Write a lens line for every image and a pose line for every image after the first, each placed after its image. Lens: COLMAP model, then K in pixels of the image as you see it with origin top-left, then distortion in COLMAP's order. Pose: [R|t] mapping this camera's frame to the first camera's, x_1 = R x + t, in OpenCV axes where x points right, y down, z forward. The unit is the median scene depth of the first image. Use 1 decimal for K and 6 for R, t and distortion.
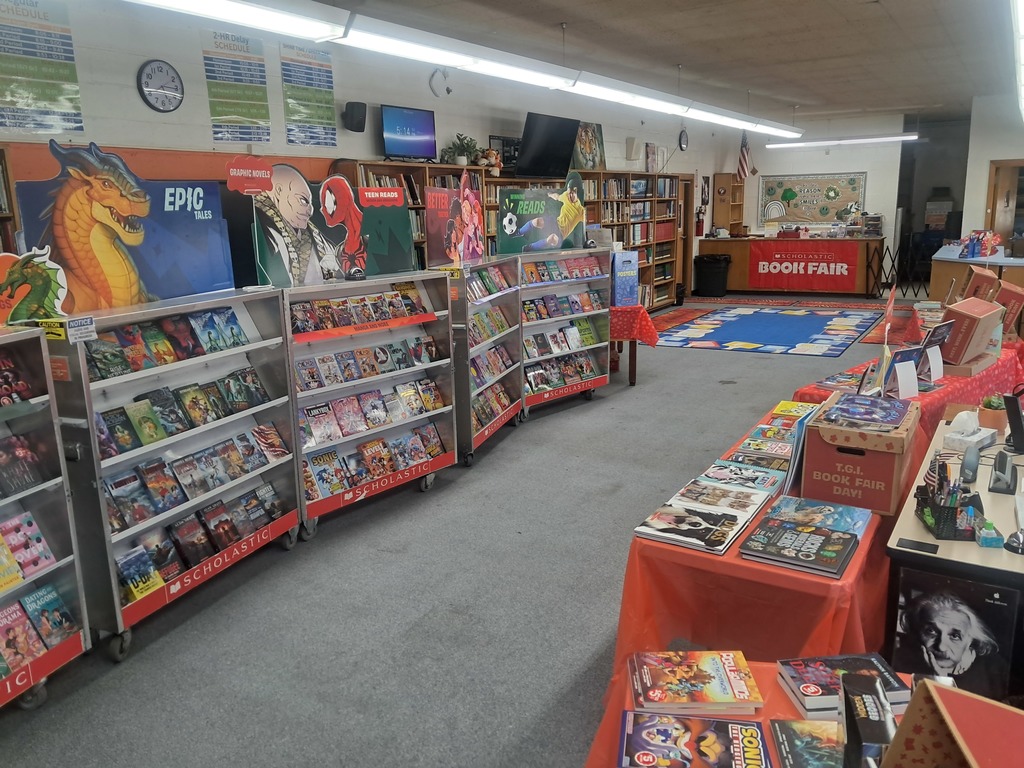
lens RADIAL K [[795.4, 0, 512.0], [0, 795.4, 384.0], [0, 0, 1]] dist [0.005490, -0.089829]
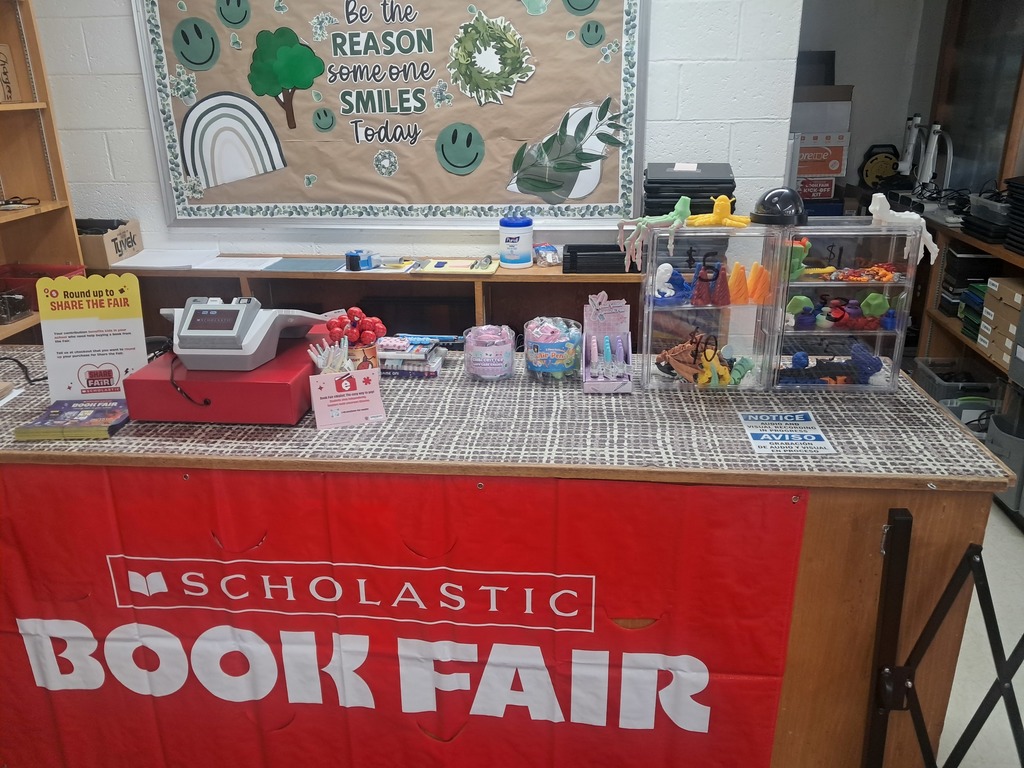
lens RADIAL K [[806.9, 0, 512.0], [0, 806.9, 384.0], [0, 0, 1]] dist [0.007652, -0.011228]
pose [[0.897753, -0.140663, 0.417437, 0.317462], [0.087303, 0.985664, 0.144380, -0.191275], [-0.431761, -0.093174, 0.897163, 0.820122]]
